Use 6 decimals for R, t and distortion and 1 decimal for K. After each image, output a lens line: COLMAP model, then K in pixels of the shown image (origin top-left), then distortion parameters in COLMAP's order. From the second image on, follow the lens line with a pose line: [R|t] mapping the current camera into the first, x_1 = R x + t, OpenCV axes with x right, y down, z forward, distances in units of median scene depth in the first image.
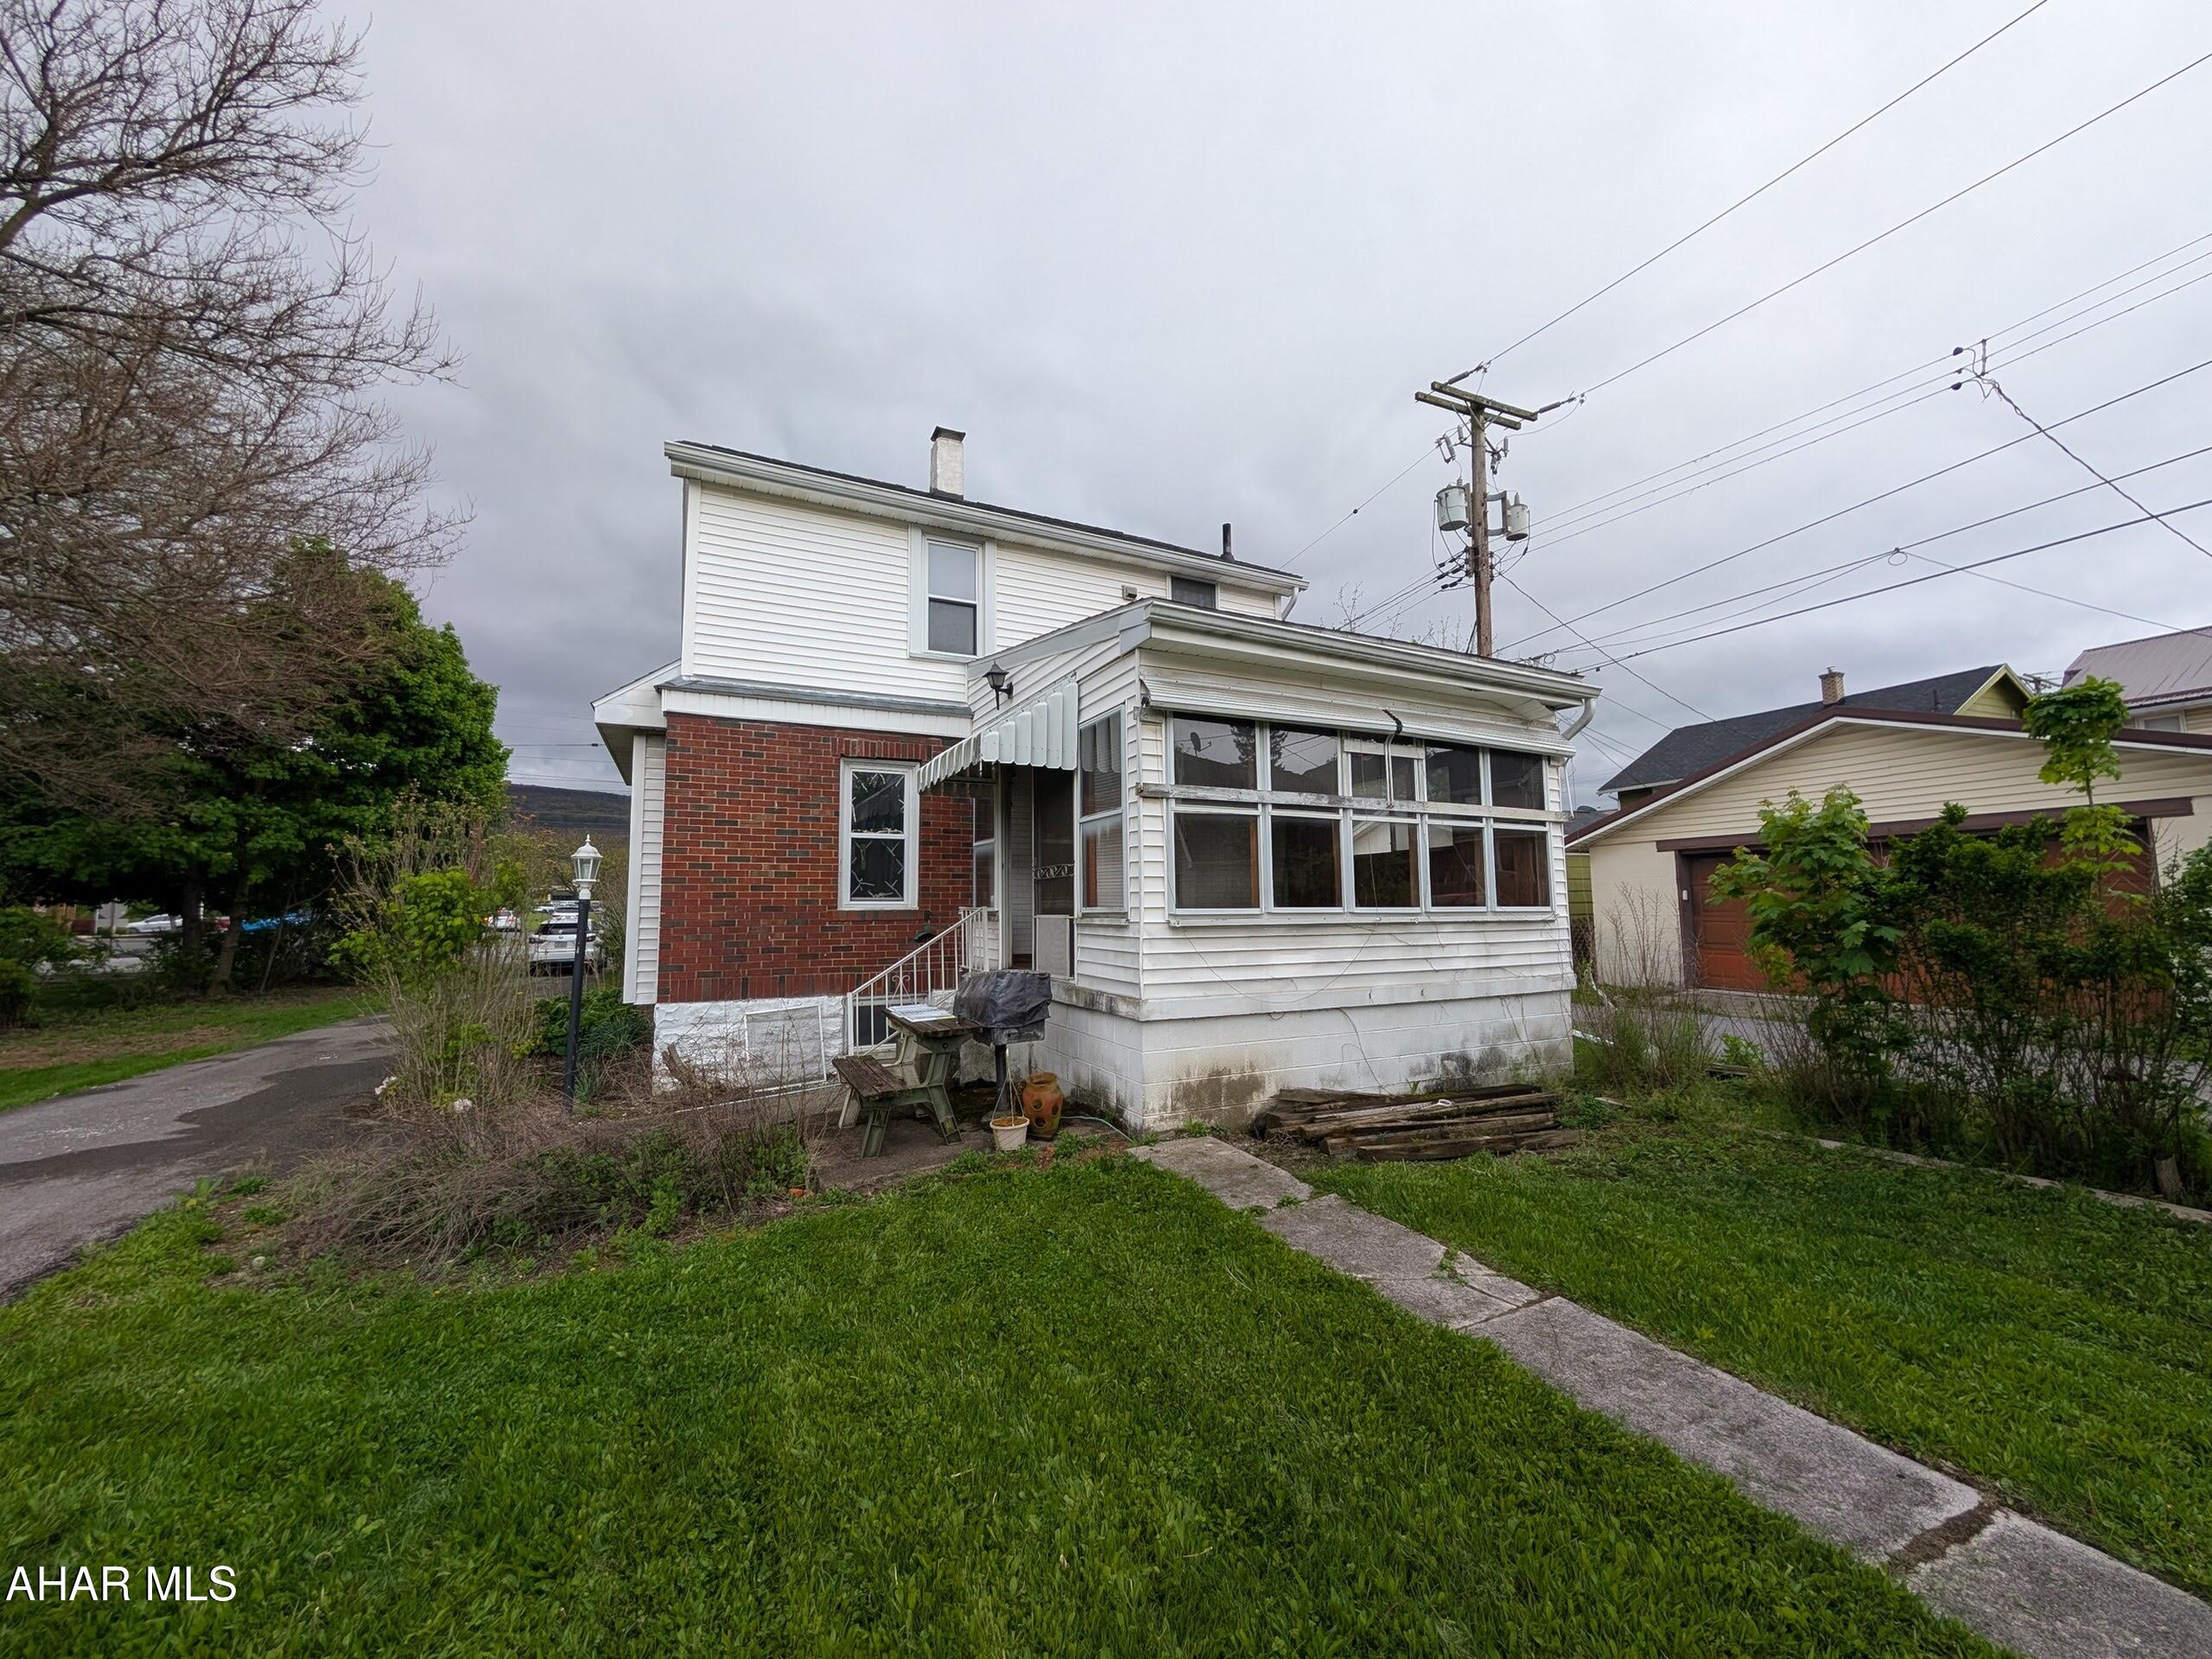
lens RADIAL K [[831.8, 0, 1104.5], [0, 831.8, 836.7], [0, 0, 1]] dist [0.001229, 0.000300]
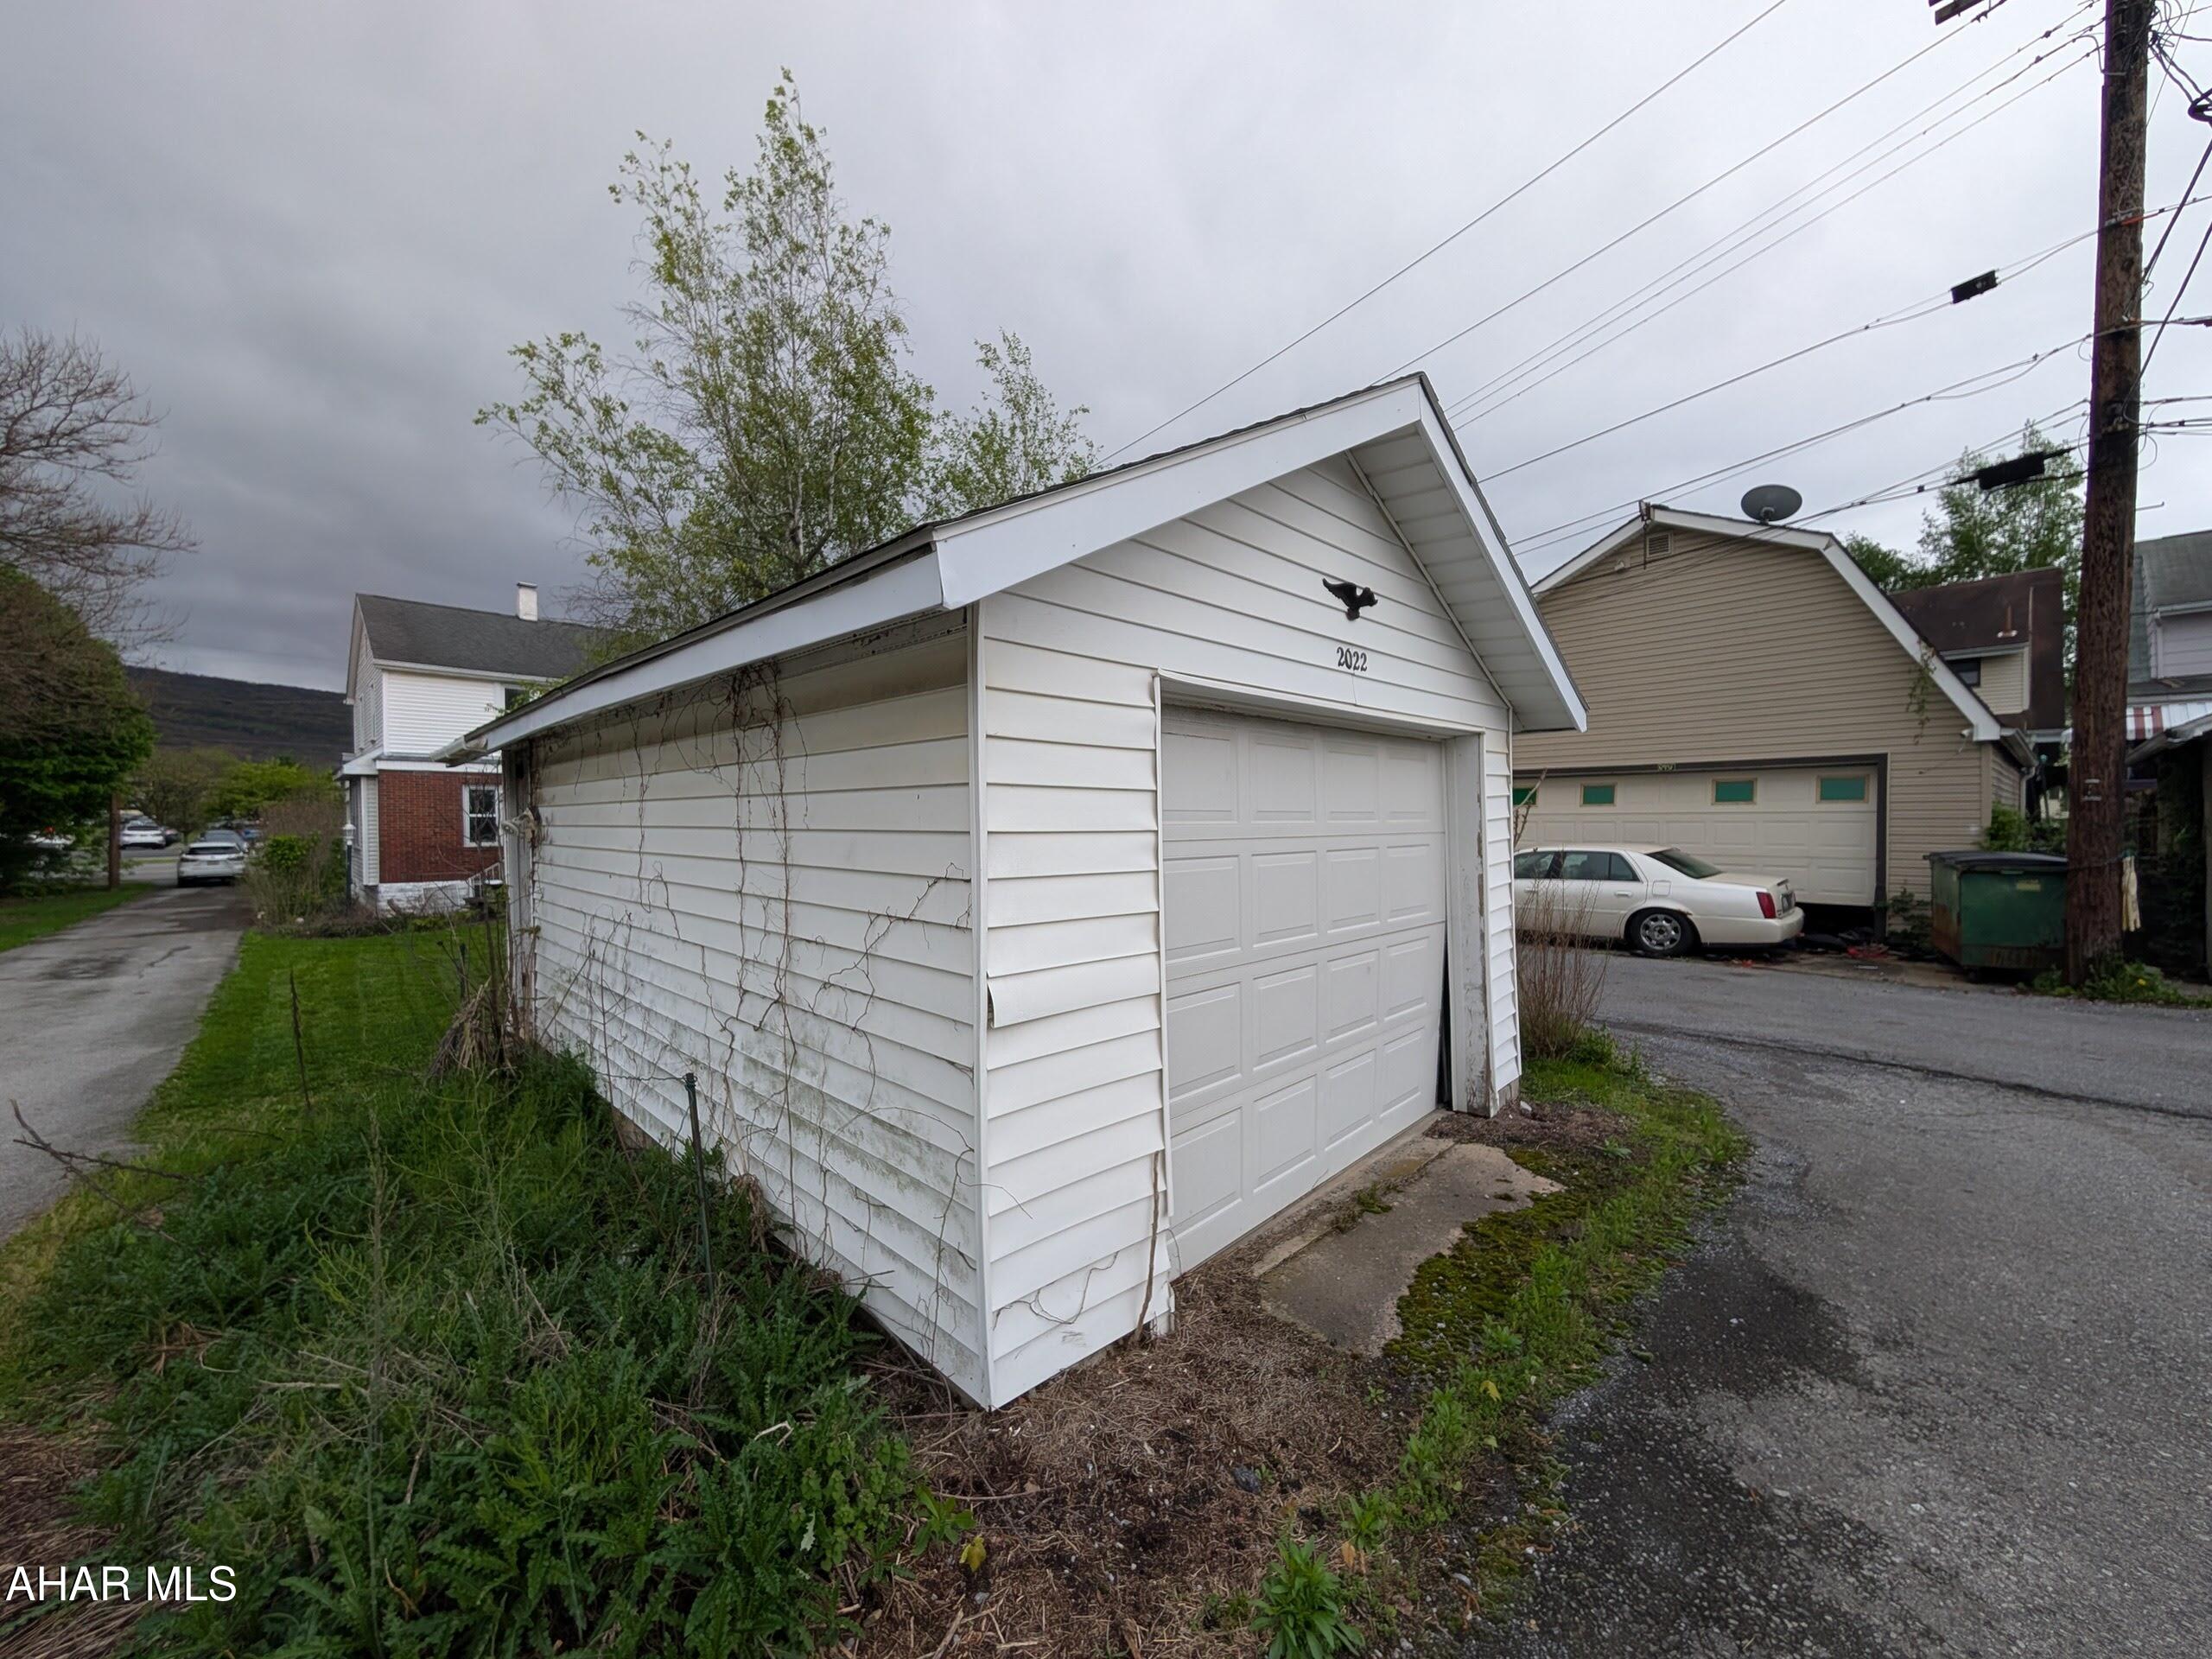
lens RADIAL K [[831.8, 0, 1112.5], [0, 831.8, 820.7], [0, 0, 1]] dist [0.001229, 0.000300]
pose [[0.931370, 0.005344, 0.364035, 0.599424], [-0.037187, 0.996059, 0.080520, -0.269376], [-0.362170, -0.088532, 0.927898, -2.069682]]
